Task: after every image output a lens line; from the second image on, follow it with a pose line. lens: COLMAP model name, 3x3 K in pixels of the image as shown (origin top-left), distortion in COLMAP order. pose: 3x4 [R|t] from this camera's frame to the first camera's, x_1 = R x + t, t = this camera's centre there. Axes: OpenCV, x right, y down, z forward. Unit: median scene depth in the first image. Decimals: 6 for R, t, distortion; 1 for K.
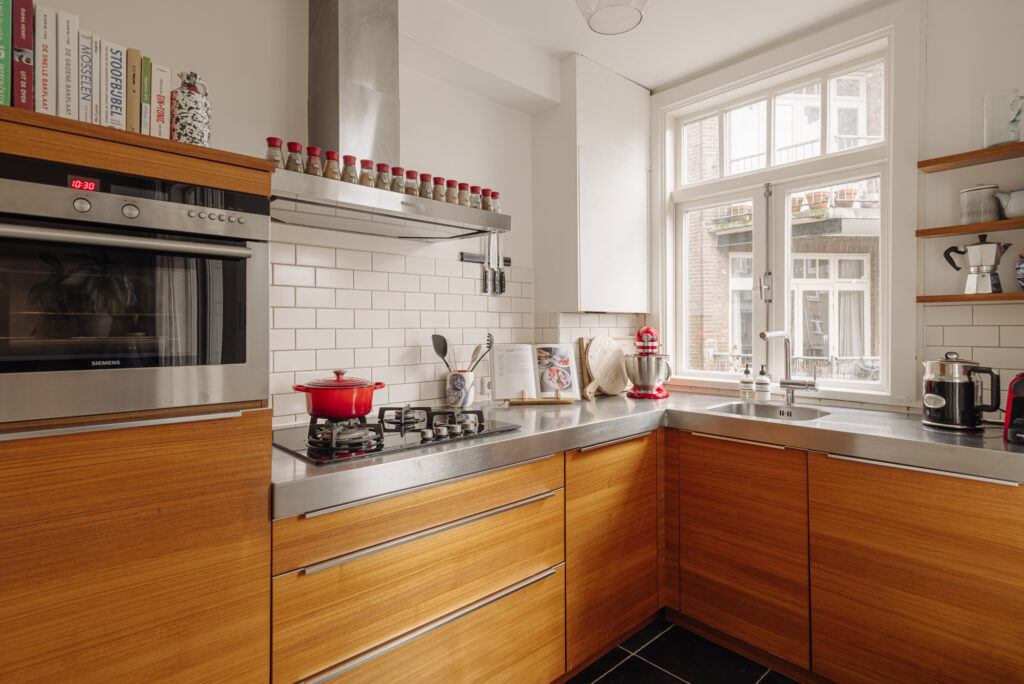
lens RADIAL K [[527.4, 0, 493.7], [0, 527.4, 327.6], [0, 0, 1]] dist [0.006789, 0.000951]
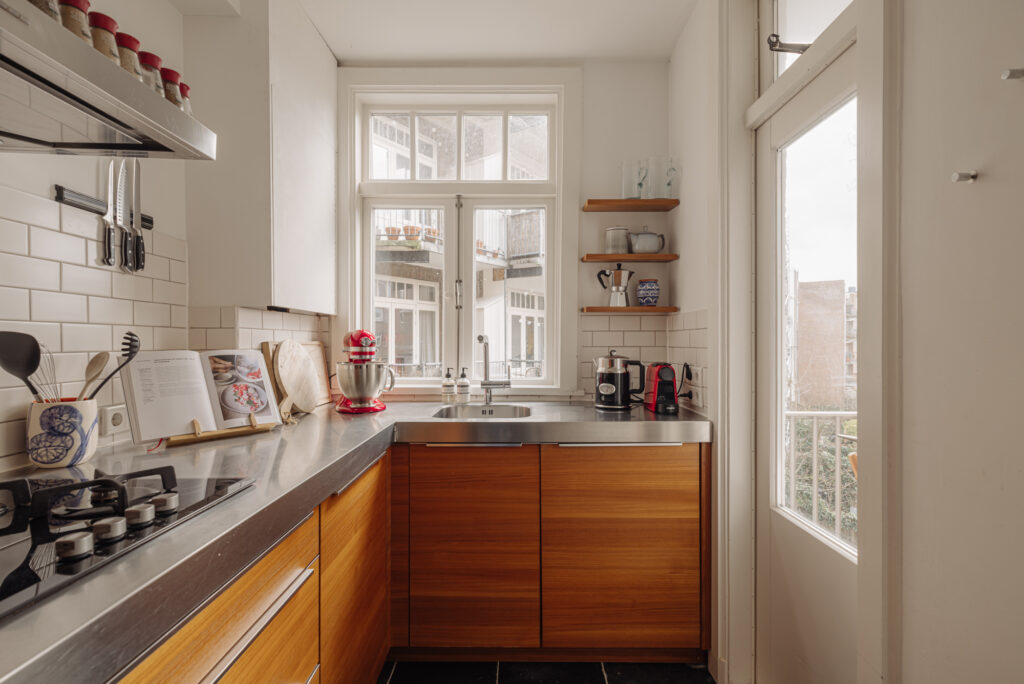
lens RADIAL K [[477.3, 0, 526.6], [0, 477.3, 344.1], [0, 0, 1]] dist [-0.000801, 0.000585]
pose [[0.651155, -0.000539, 0.758945, -0.137863], [-0.002373, 0.999993, 0.002746, 0.024383], [-0.758941, -0.003589, 0.651149, 0.341023]]
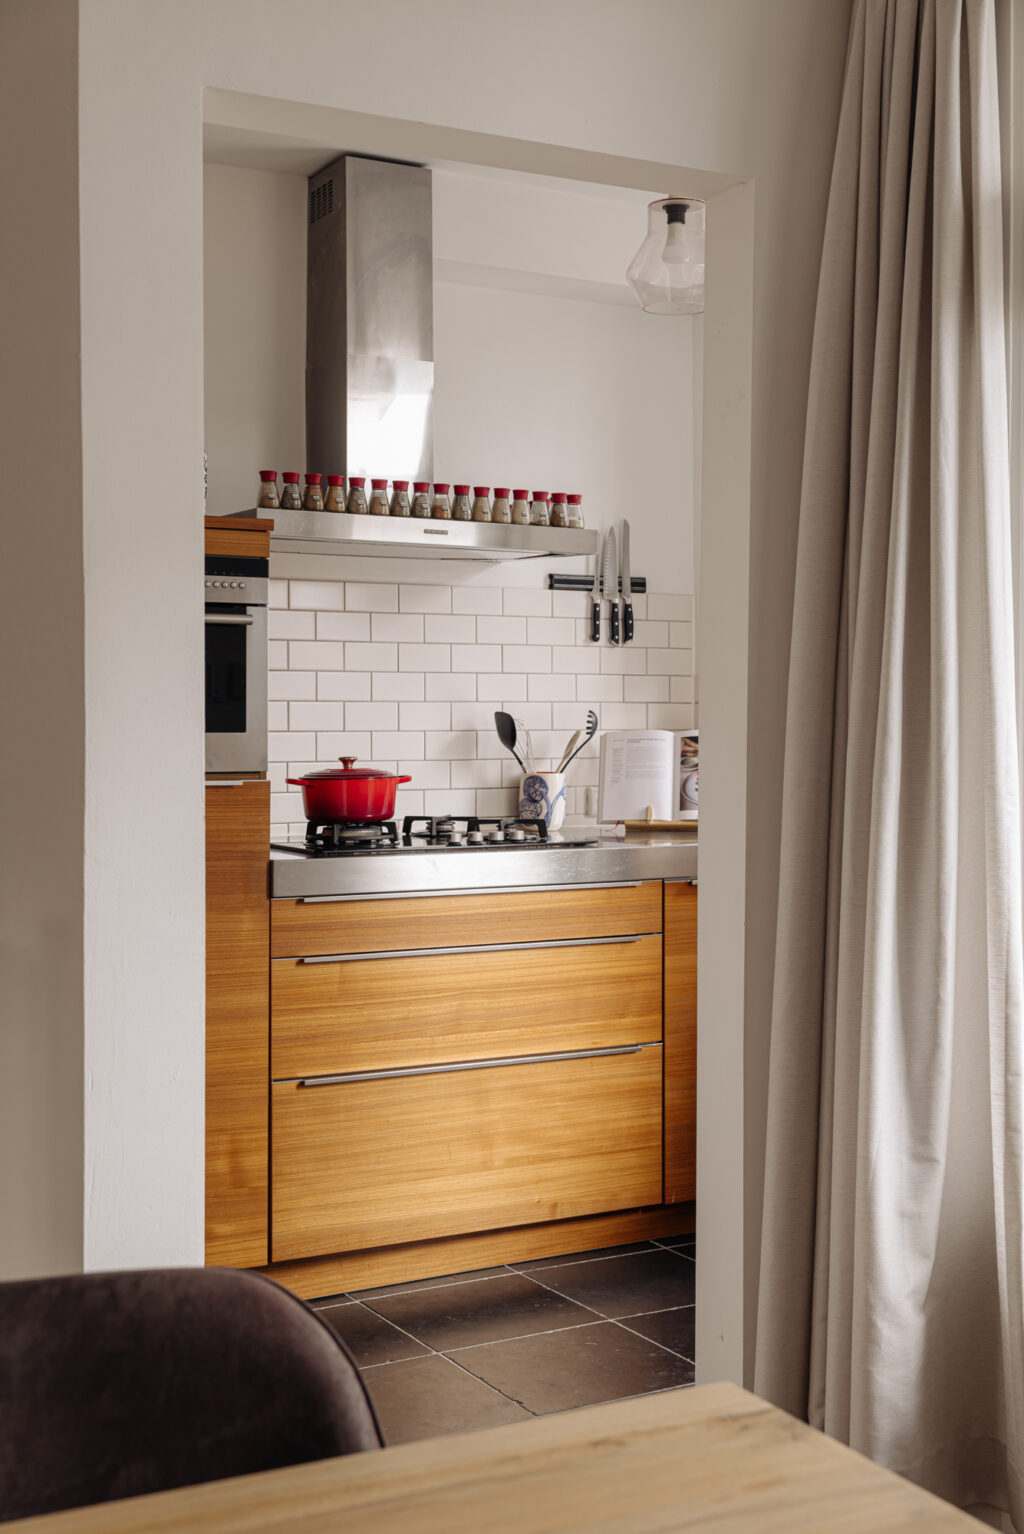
lens RADIAL K [[1812.7, 0, 511.6], [0, 1812.7, 762.9], [0, 0, 1]] dist [0.007176, 0.000000]
pose [[0.975267, 0.009865, -0.220812, 0.396999], [-0.004014, 0.999629, 0.026930, 0.016938], [0.220996, -0.025377, 0.974945, -1.143484]]
